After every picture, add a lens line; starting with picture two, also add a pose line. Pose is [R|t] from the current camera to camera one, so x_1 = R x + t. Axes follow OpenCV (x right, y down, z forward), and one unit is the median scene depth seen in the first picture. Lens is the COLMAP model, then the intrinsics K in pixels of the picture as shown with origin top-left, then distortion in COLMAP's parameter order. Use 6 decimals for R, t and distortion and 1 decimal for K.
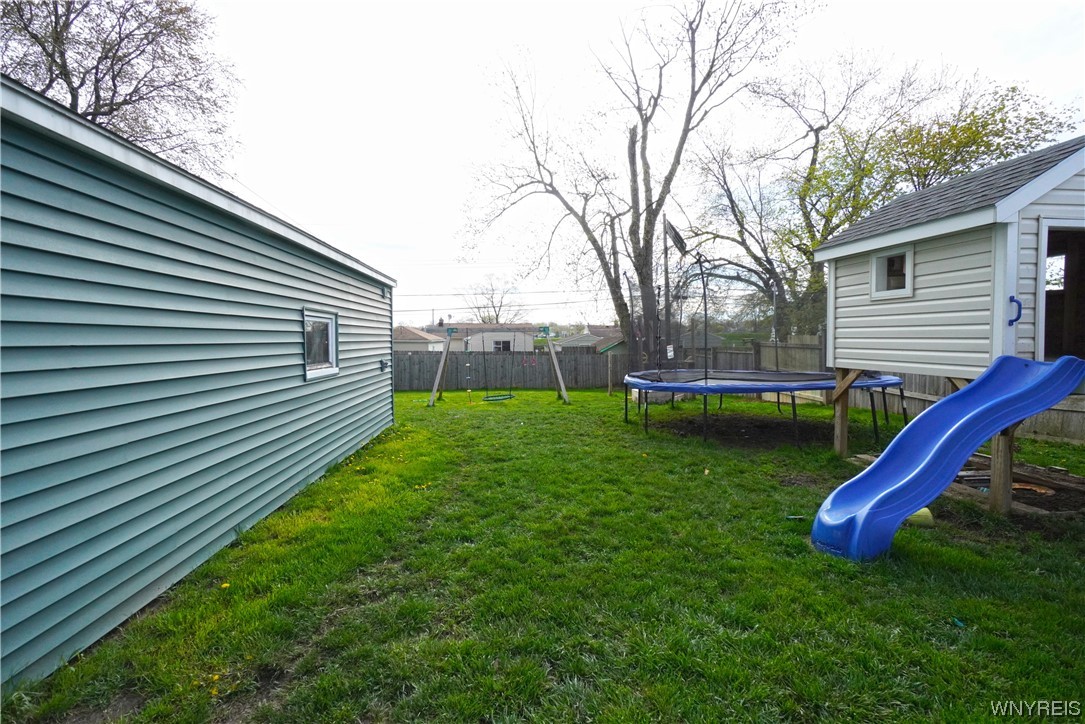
lens RADIAL K [[464.0, 0, 542.1], [0, 464.0, 354.3], [0, 0, 1]] dist [-0.017466, 0.005031]
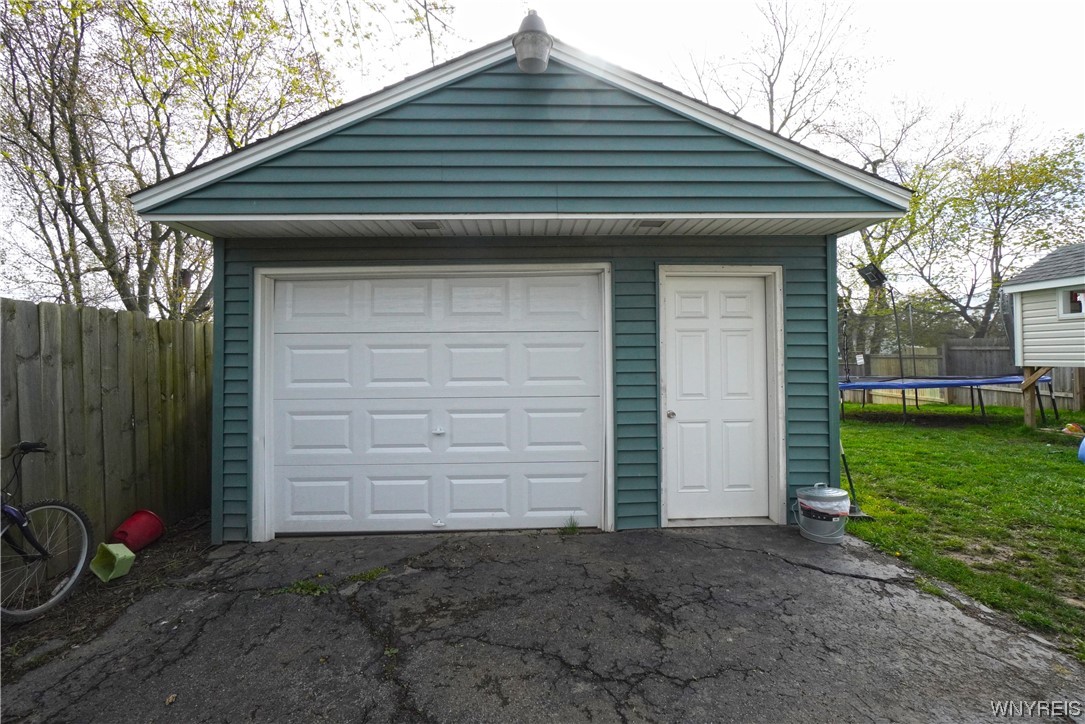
lens RADIAL K [[464.0, 0, 542.1], [0, 464.0, 354.3], [0, 0, 1]] dist [-0.017466, 0.005031]
pose [[0.999456, -0.016317, -0.028675, -0.234406], [0.015000, 0.998850, -0.045534, 0.009626], [0.029385, 0.045079, 0.998551, -0.133394]]
